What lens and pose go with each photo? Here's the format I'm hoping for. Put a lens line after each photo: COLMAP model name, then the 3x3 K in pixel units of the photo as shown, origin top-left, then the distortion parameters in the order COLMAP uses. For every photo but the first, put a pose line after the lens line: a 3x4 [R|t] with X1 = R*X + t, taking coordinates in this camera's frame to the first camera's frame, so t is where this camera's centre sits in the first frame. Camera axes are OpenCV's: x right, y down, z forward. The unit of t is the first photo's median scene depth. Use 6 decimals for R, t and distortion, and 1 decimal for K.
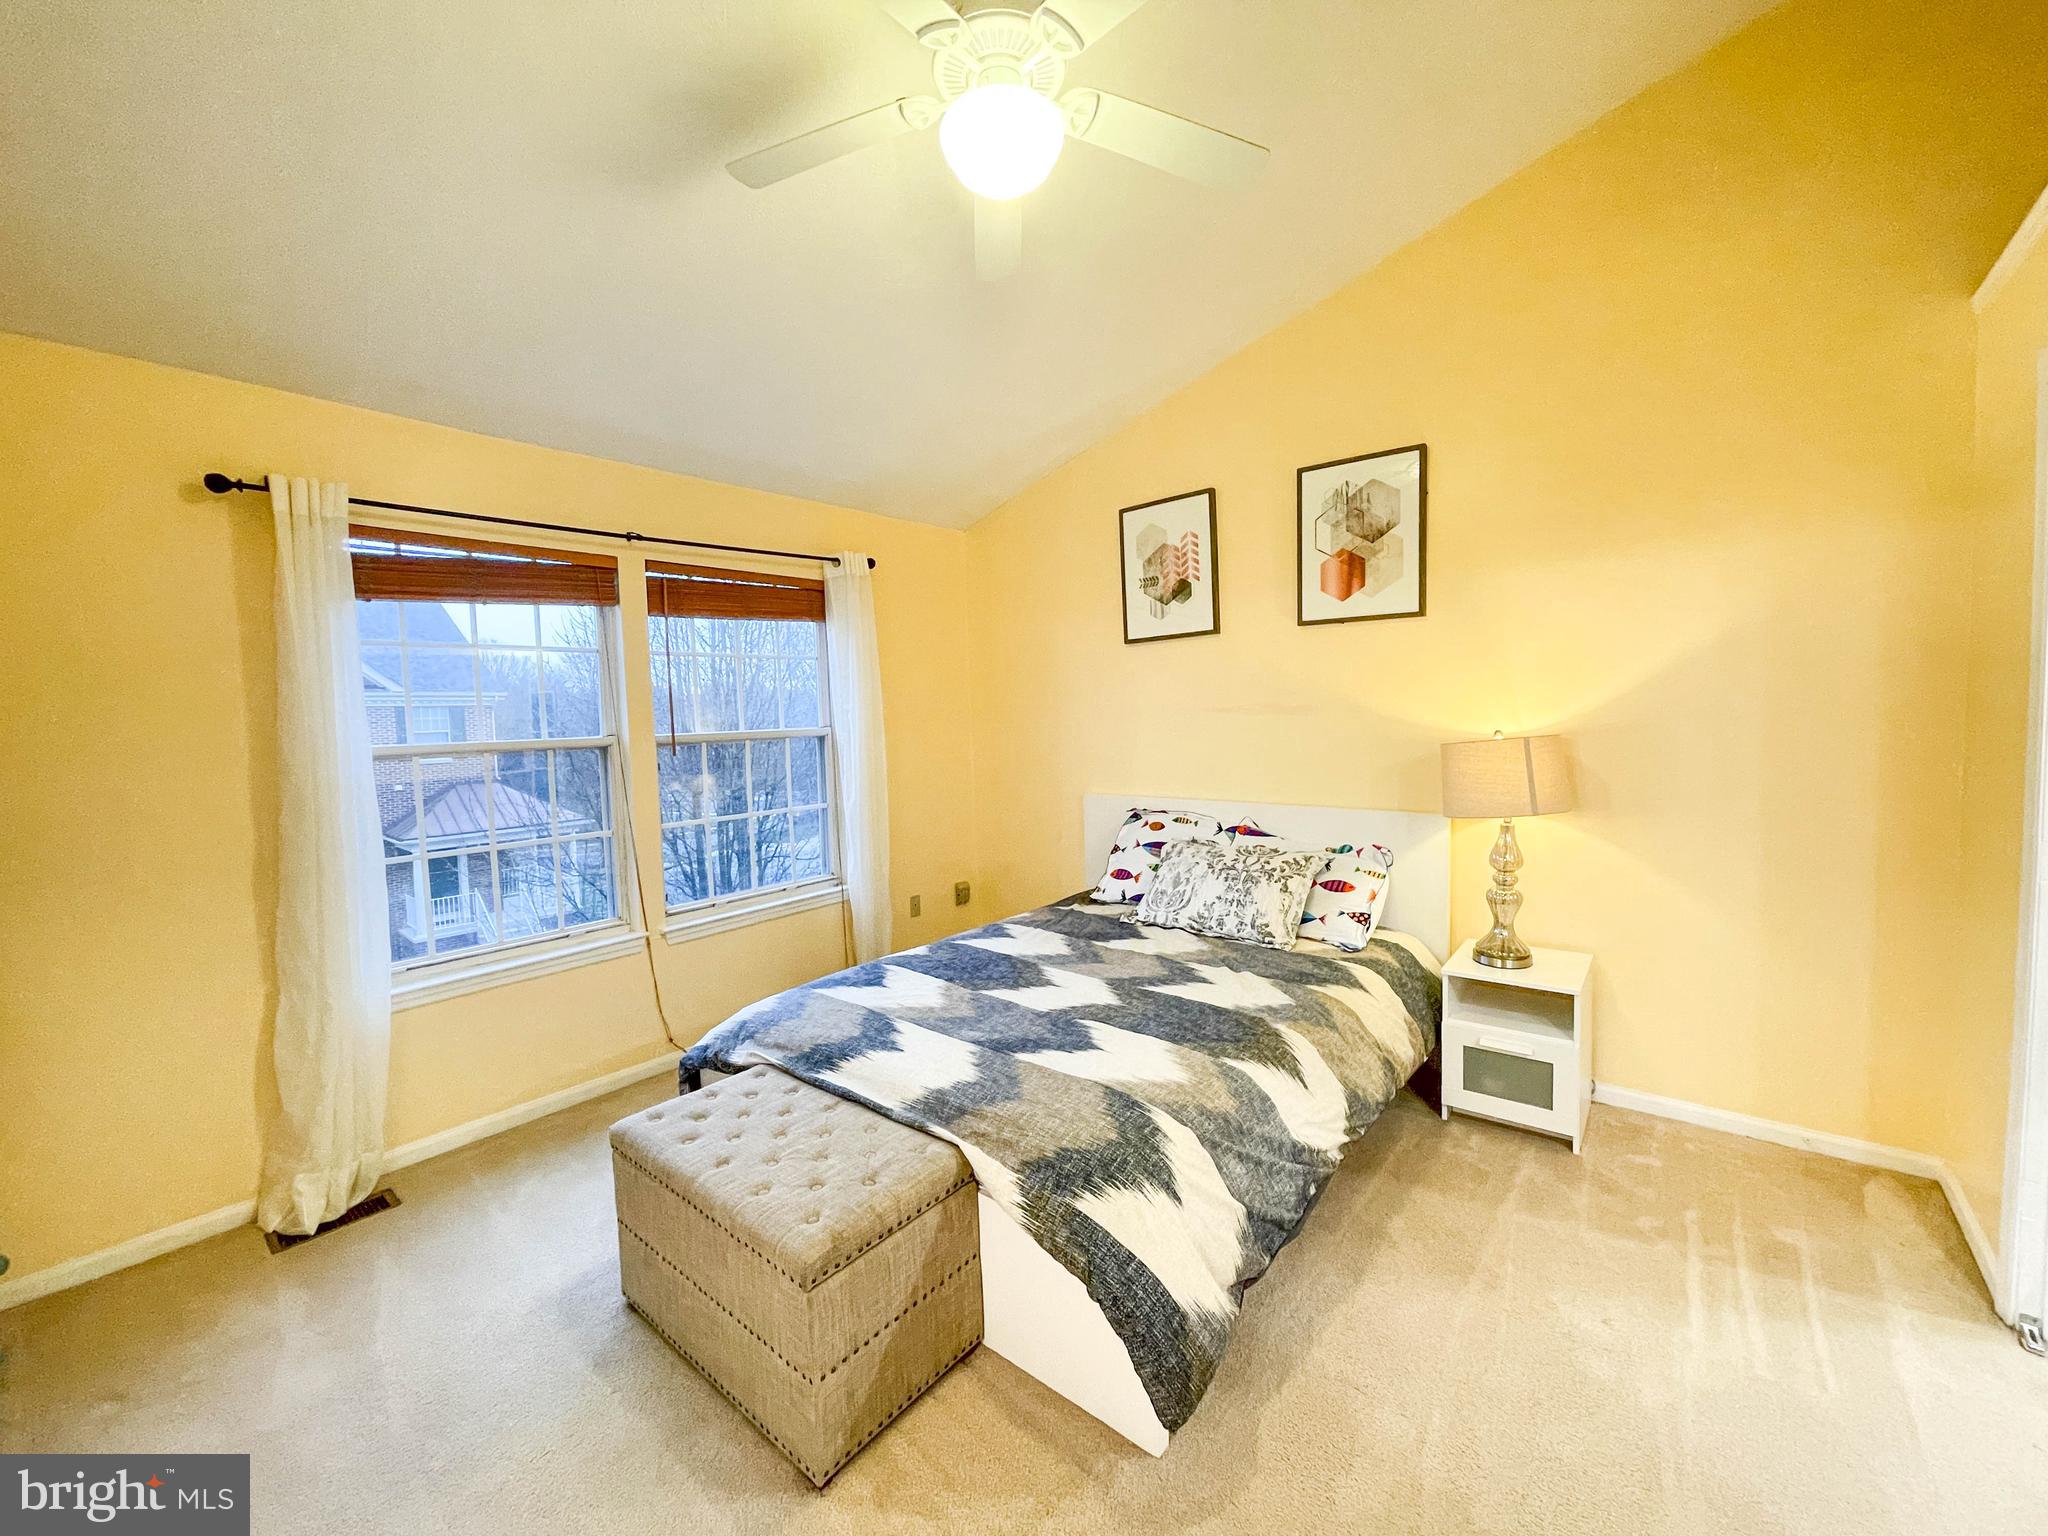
lens RADIAL K [[825.4, 0, 1029.2], [0, 825.4, 763.0], [0, 0, 1]] dist [0.014729, -0.000043]
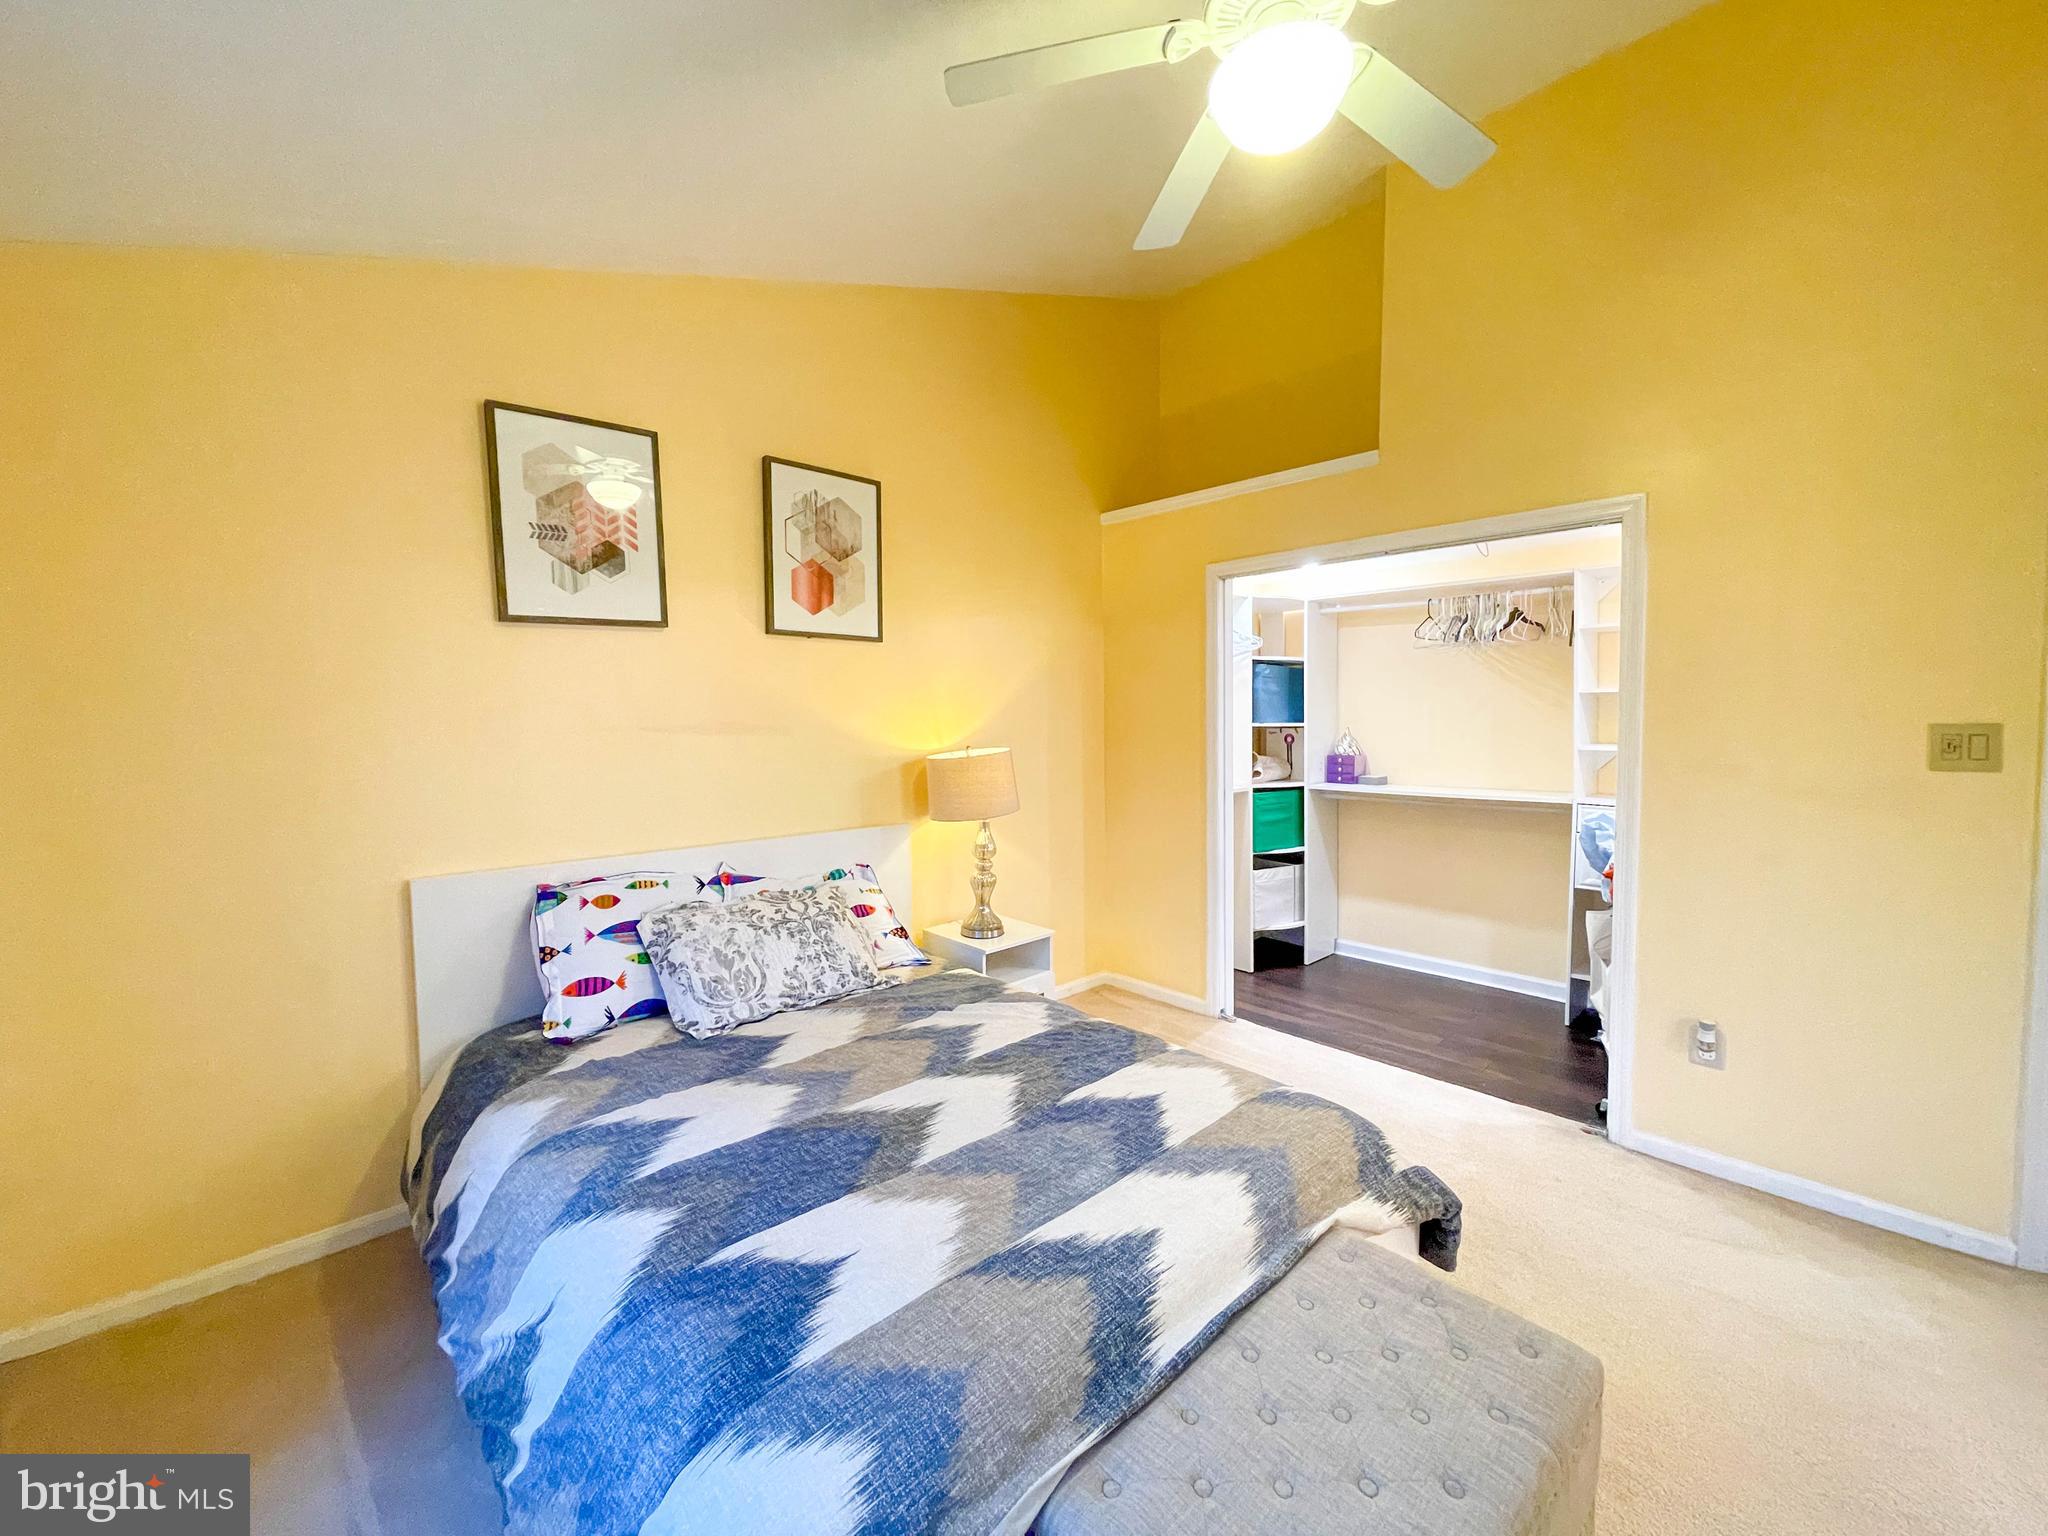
lens RADIAL K [[825.4, 0, 1029.2], [0, 825.4, 763.0], [0, 0, 1]] dist [0.014729, -0.000043]
pose [[0.123337, -0.036813, 0.991682, -0.567033], [0.067406, 0.997315, 0.028639, -0.039041], [-0.990073, 0.063313, 0.125487, 0.686365]]
